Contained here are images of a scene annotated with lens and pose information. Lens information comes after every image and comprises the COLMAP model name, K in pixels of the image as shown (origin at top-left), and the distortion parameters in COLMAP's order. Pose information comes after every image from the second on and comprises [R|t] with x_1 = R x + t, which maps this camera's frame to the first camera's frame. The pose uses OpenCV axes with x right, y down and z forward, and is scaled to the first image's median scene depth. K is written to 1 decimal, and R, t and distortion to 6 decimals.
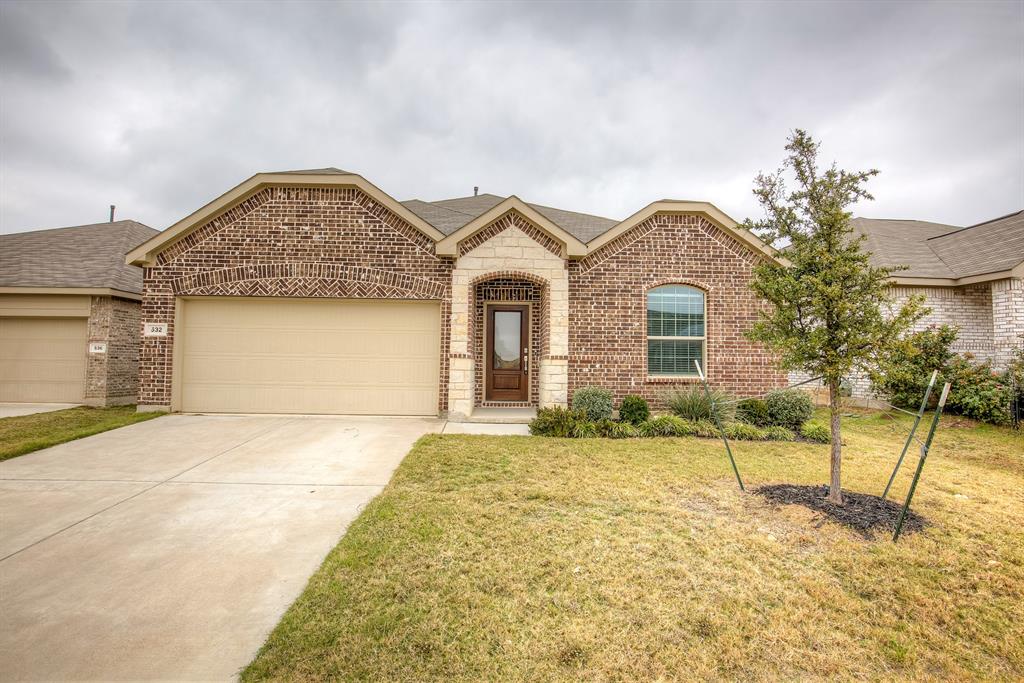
lens RADIAL K [[470.3, 0, 511.9], [0, 470.3, 339.1], [0, 0, 1]] dist [-0.027612, 0.000349]
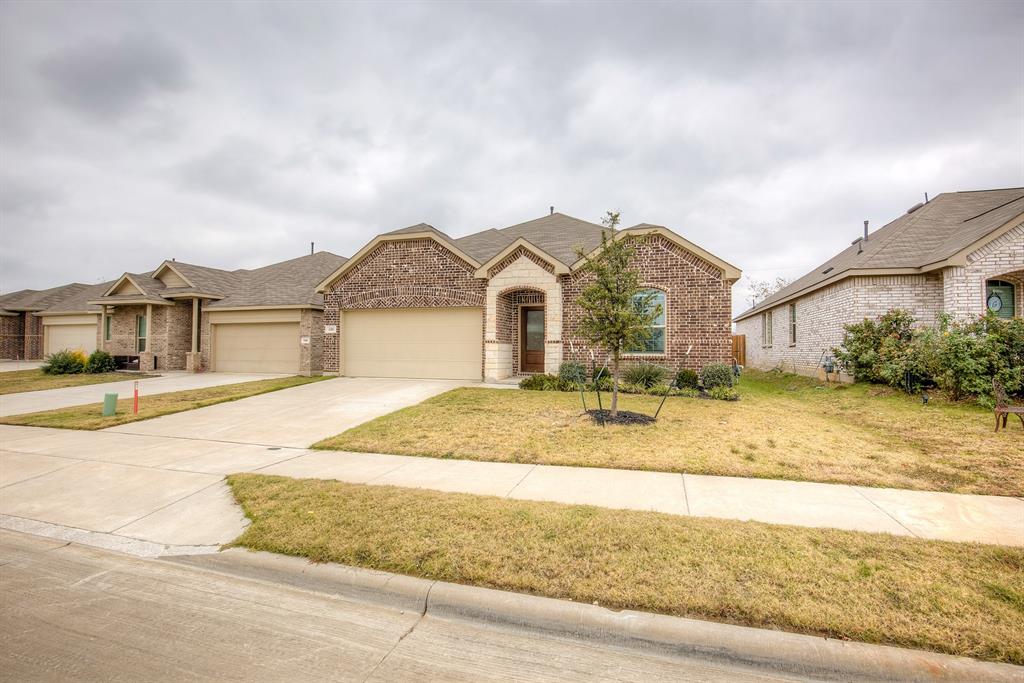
lens RADIAL K [[470.3, 0, 511.9], [0, 470.3, 339.1], [0, 0, 1]] dist [-0.027612, 0.000349]
pose [[0.945980, -0.015983, -0.323831, 0.451340], [0.024088, 0.999489, 0.021033, -0.004182], [0.323330, -0.027697, 0.945881, -0.456178]]
